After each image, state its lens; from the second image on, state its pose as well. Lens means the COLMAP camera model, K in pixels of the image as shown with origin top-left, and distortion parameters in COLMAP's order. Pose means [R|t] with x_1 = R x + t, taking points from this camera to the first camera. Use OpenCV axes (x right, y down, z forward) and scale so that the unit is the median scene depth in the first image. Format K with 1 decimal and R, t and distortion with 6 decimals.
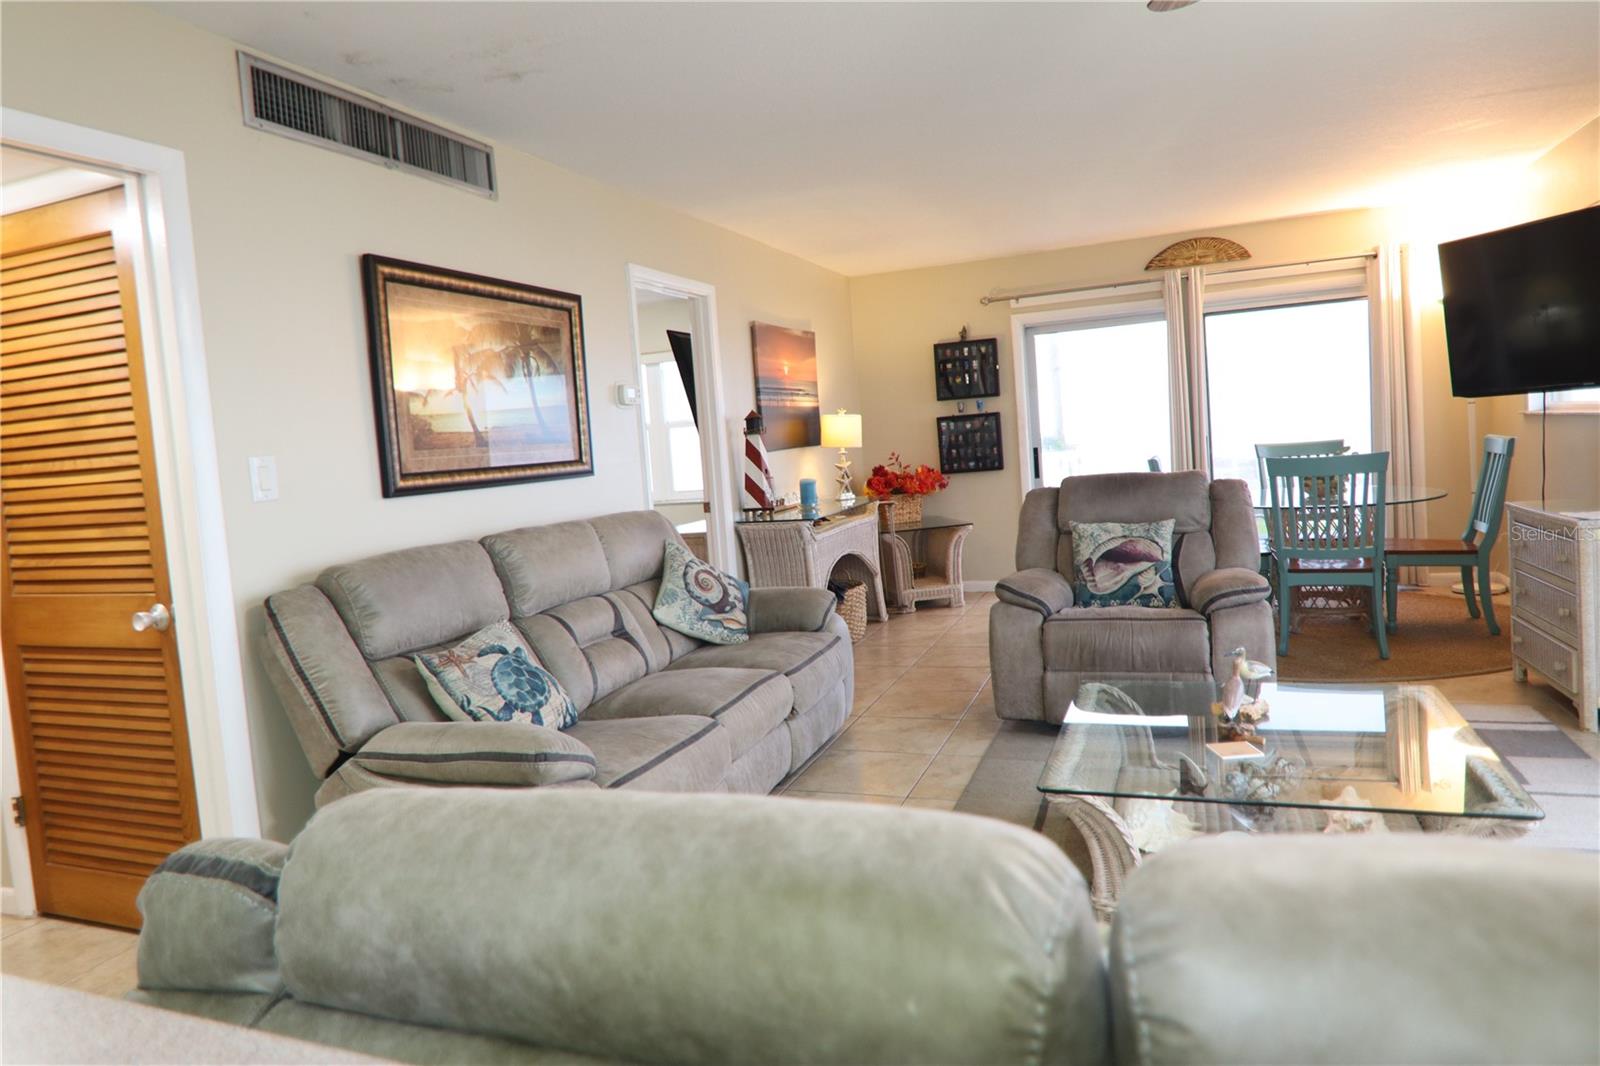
lens RADIAL K [[985.6, 0, 798.9], [0, 985.6, 507.7], [0, 0, 1]] dist [0.002167, -0.001613]
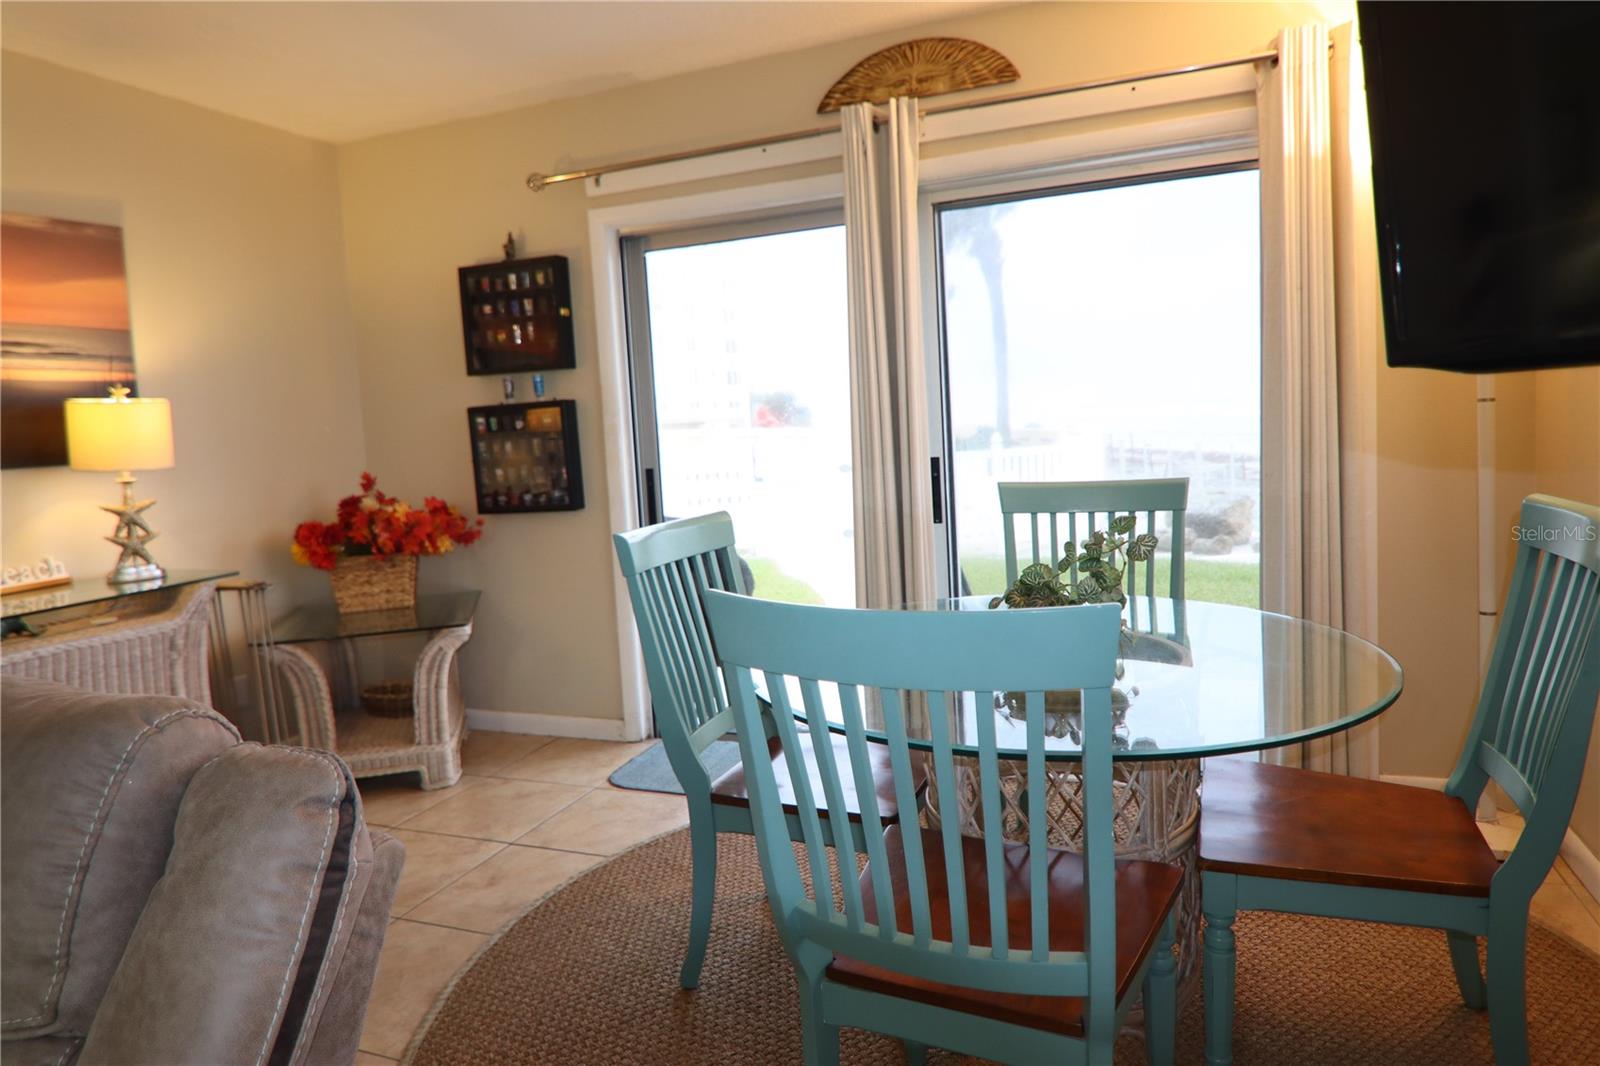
lens RADIAL K [[985.6, 0, 798.9], [0, 985.6, 507.7], [0, 0, 1]] dist [0.002167, -0.001613]
pose [[0.999785, 0.020540, -0.002947, 0.354636], [-0.020490, 0.999662, 0.015995, -0.055299], [0.003275, -0.015931, 0.999868, 0.522865]]
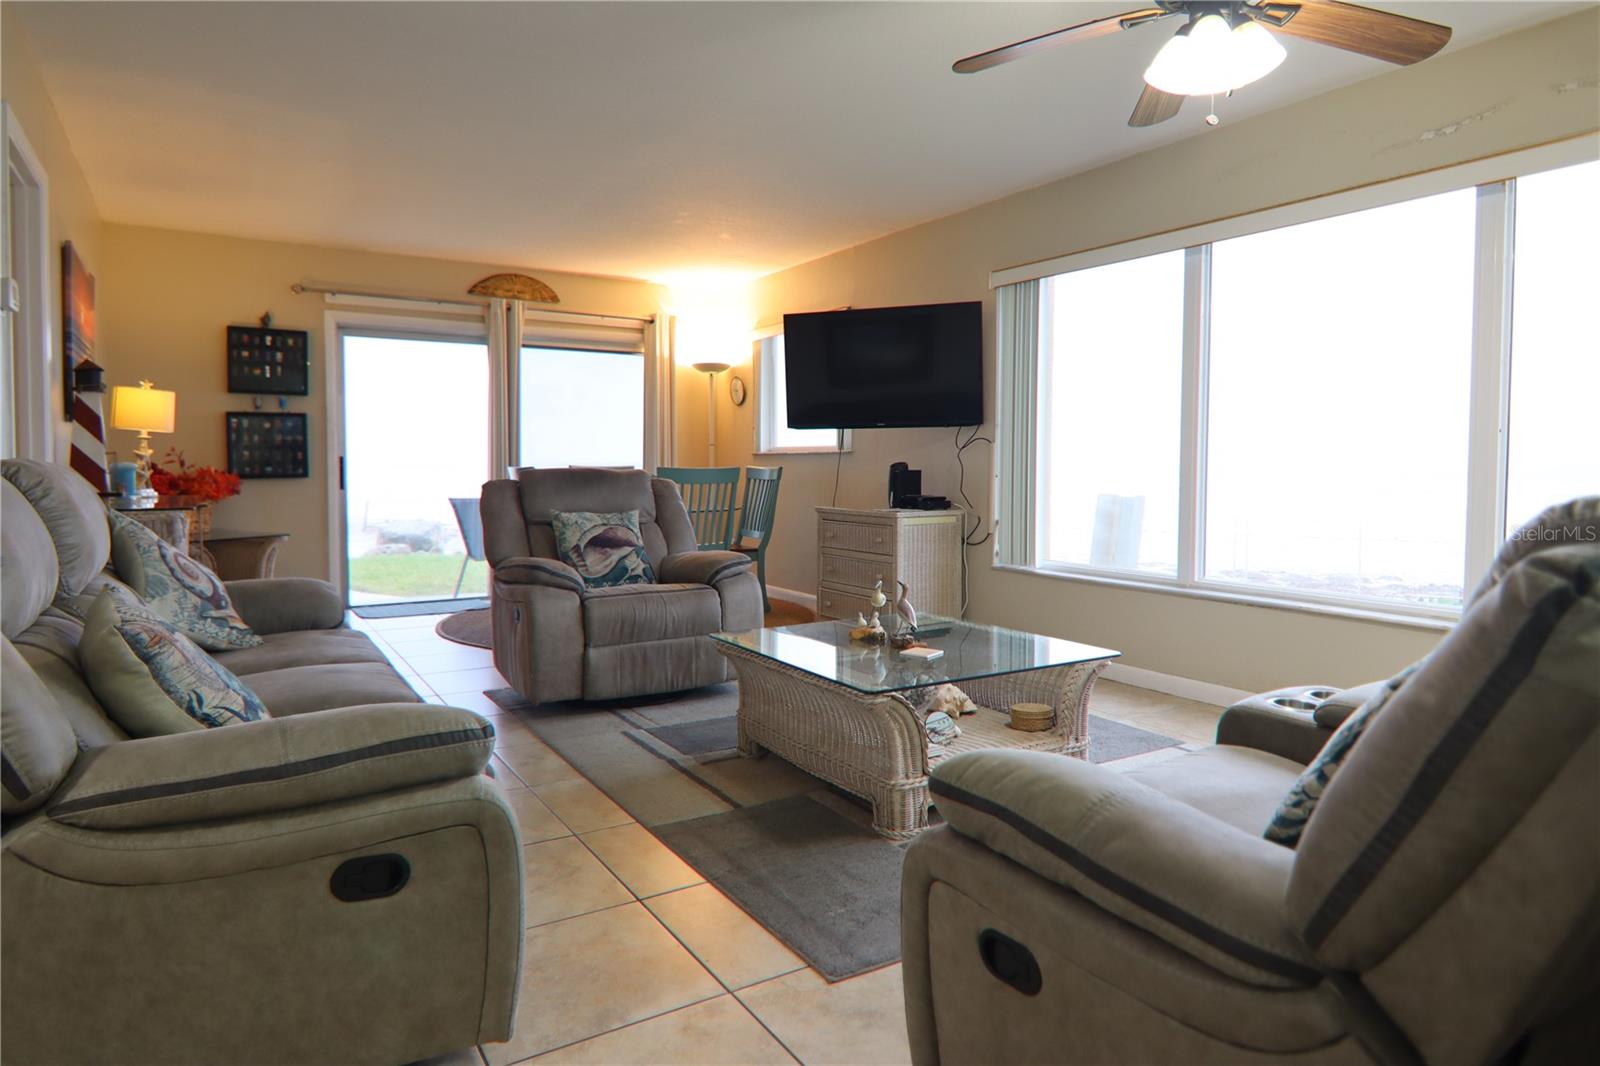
lens RADIAL K [[948.2, 0, 795.0], [0, 948.2, 501.3], [0, 0, 1]] dist [0.001744, 0.000243]
pose [[0.602350, 0.044892, 0.796969, -0.234799], [0.008396, 0.998006, -0.062562, 0.044940], [-0.798188, 0.044375, 0.600771, 0.136507]]
